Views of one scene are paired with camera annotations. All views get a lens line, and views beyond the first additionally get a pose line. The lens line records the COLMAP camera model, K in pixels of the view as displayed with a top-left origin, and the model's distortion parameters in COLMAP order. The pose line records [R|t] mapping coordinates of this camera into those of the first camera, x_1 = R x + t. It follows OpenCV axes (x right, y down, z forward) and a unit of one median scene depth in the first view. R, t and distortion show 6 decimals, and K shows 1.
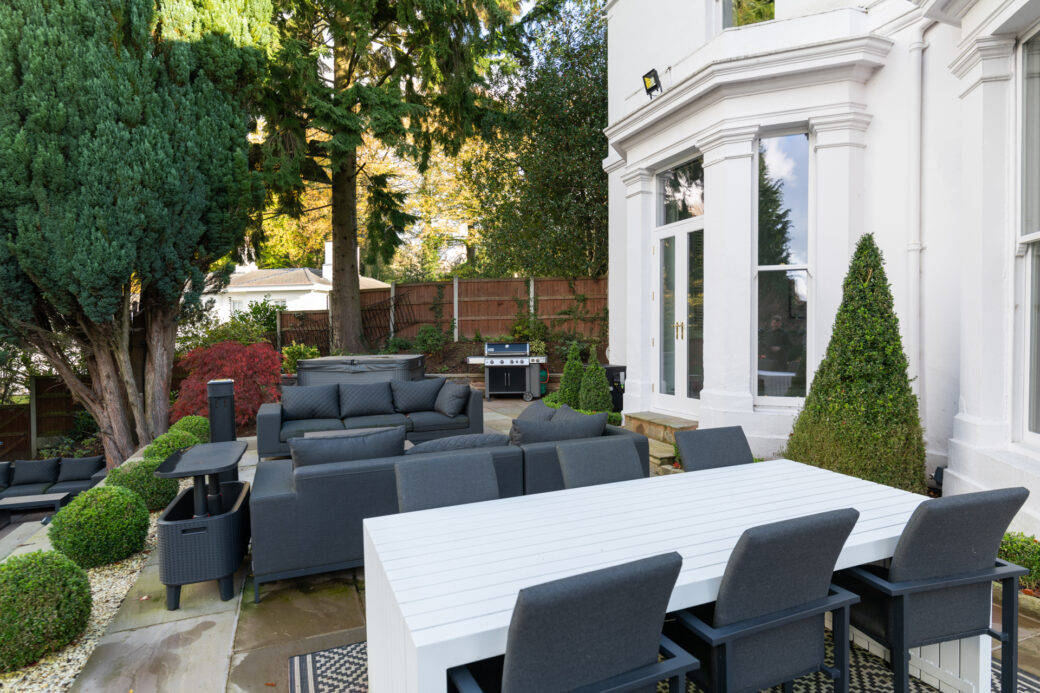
lens RADIAL K [[582.1, 0, 540.8], [0, 582.1, 347.4], [0, 0, 1]] dist [-0.029332, 0.000918]
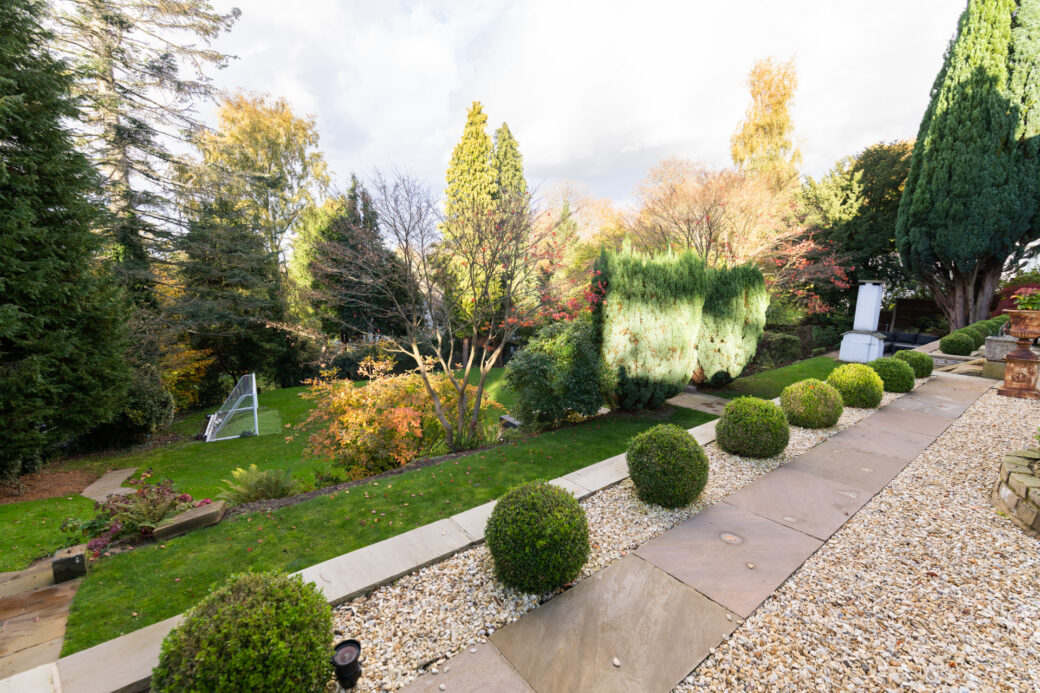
lens RADIAL K [[455.4, 0, 542.9], [0, 455.4, 347.8], [0, 0, 1]] dist [0.015738, 0.000259]
pose [[0.286918, 0.165569, -0.943539, 0.529908], [-0.046675, 0.986197, 0.158861, 0.035962], [0.956818, -0.001540, 0.290685, -1.104380]]
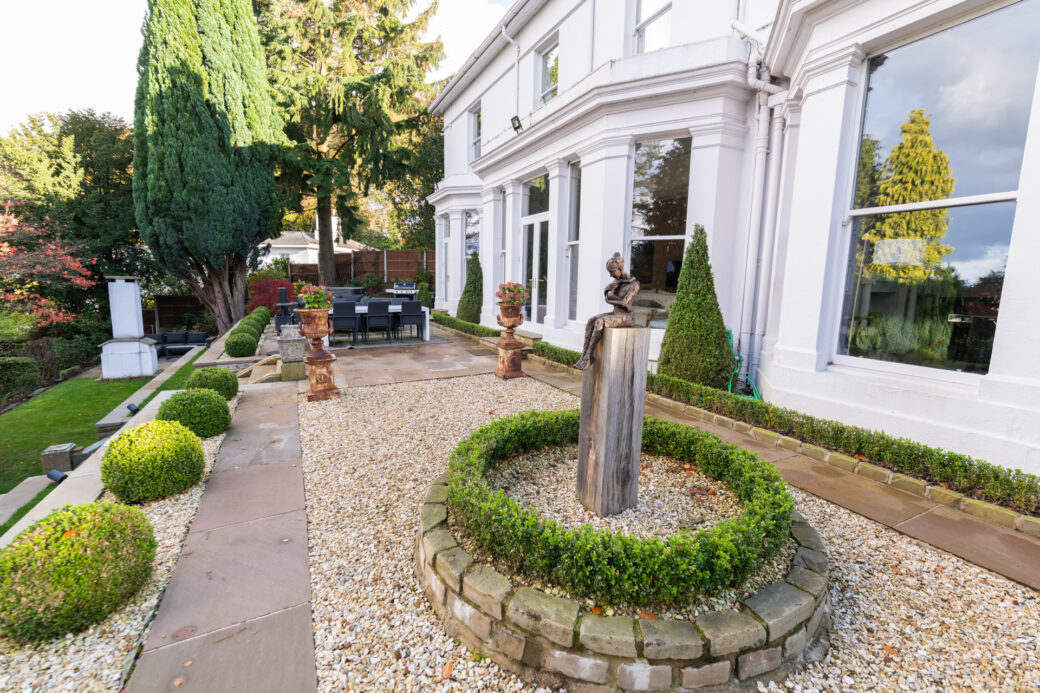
lens RADIAL K [[452.0, 0, 520.0], [0, 452.0, 346.5], [0, 0, 1]] dist [0.009878, -0.005547]
pose [[0.998084, 0.014479, 0.060161, 0.351348], [-0.021398, 0.993018, 0.116003, 0.029588], [-0.058061, -0.117068, 0.991425, -0.898578]]
